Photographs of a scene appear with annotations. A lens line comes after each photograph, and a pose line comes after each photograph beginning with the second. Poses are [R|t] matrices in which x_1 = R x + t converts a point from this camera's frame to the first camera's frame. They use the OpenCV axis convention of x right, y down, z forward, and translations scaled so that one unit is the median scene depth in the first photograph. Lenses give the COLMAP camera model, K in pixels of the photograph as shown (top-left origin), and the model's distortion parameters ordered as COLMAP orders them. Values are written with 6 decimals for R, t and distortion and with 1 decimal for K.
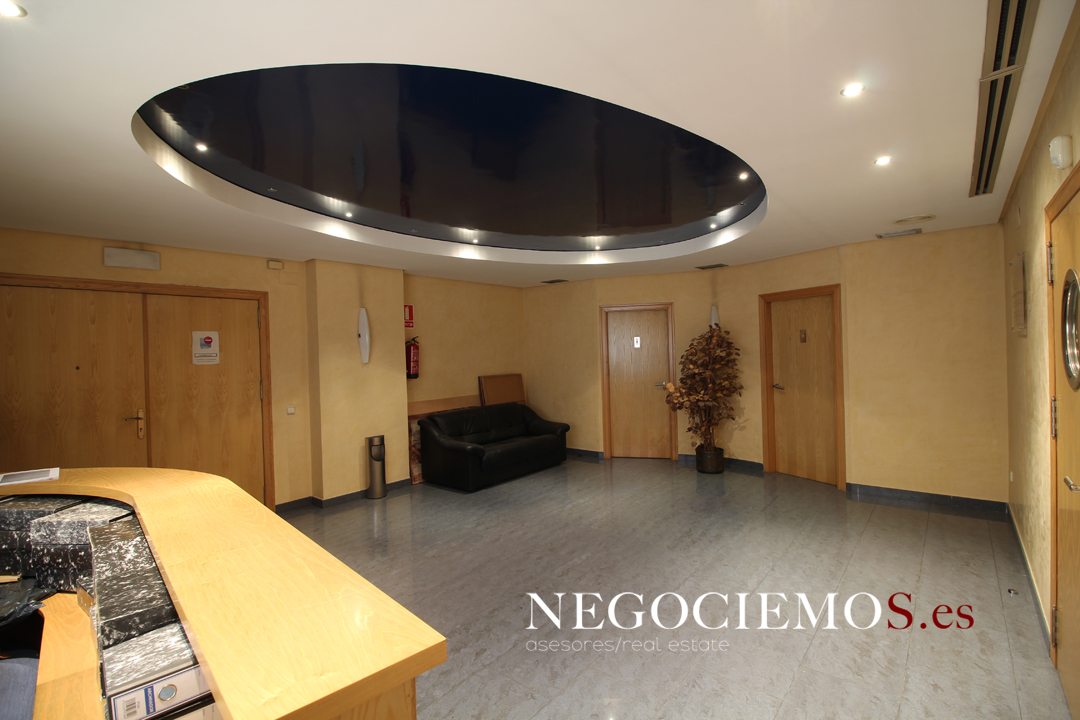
lens RADIAL K [[495.7, 0, 539.5], [0, 495.7, 358.2], [0, 0, 1]] dist [-0.007972, -0.005610]
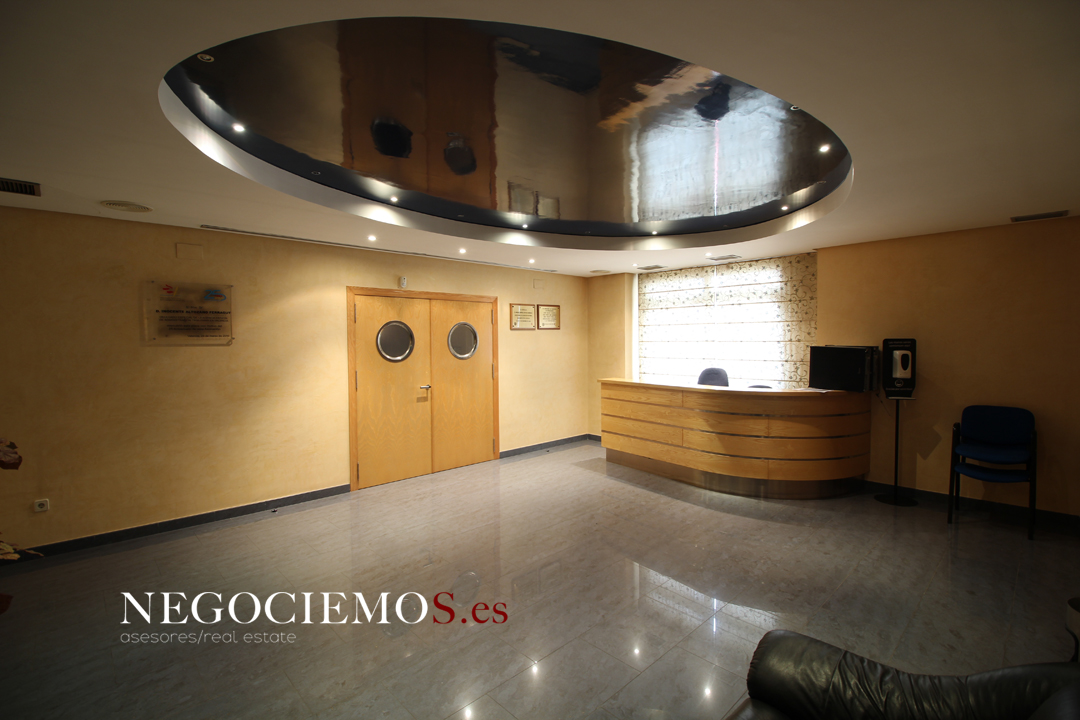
lens RADIAL K [[495.7, 0, 541.3], [0, 495.7, 355.2], [0, 0, 1]] dist [-0.007972, -0.005610]
pose [[-0.993538, 0.033308, 0.108501, -0.035164], [0.037990, 0.998421, 0.041372, -0.029914], [-0.106952, 0.045226, -0.993235, 1.696714]]
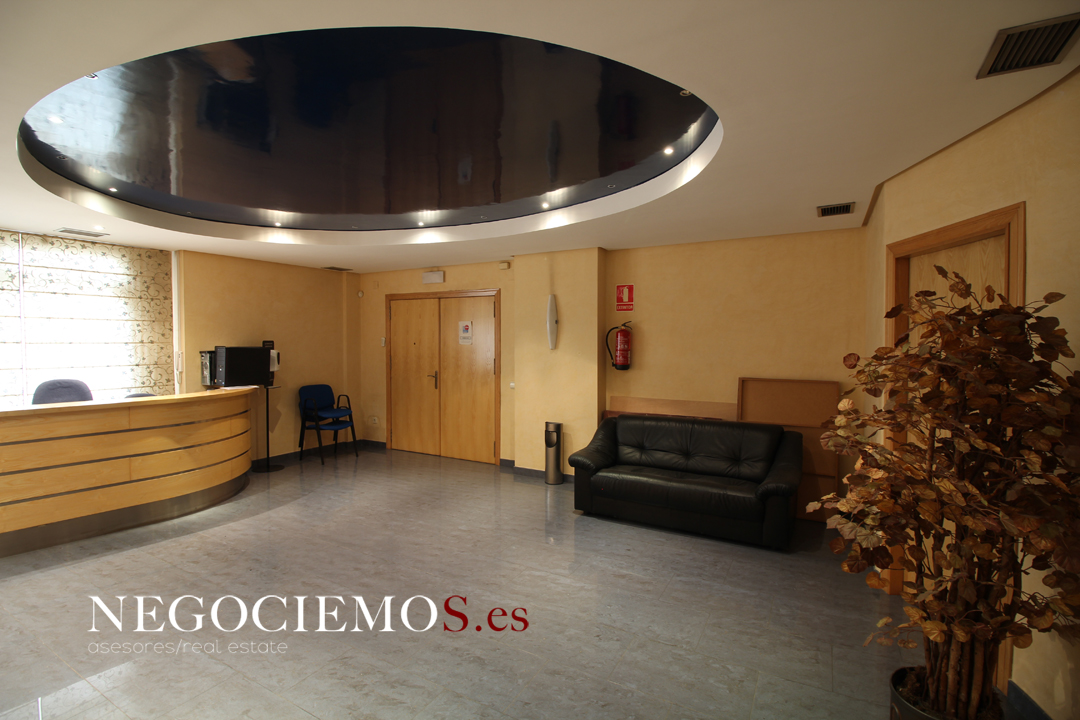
lens RADIAL K [[495.7, 0, 545.7], [0, 495.7, 355.1], [0, 0, 1]] dist [-0.007972, -0.005610]
pose [[0.185537, 0.058080, -0.980919, 0.821994], [-0.019962, 0.998268, 0.055332, -0.042978], [0.982435, 0.009315, 0.186375, 1.021332]]
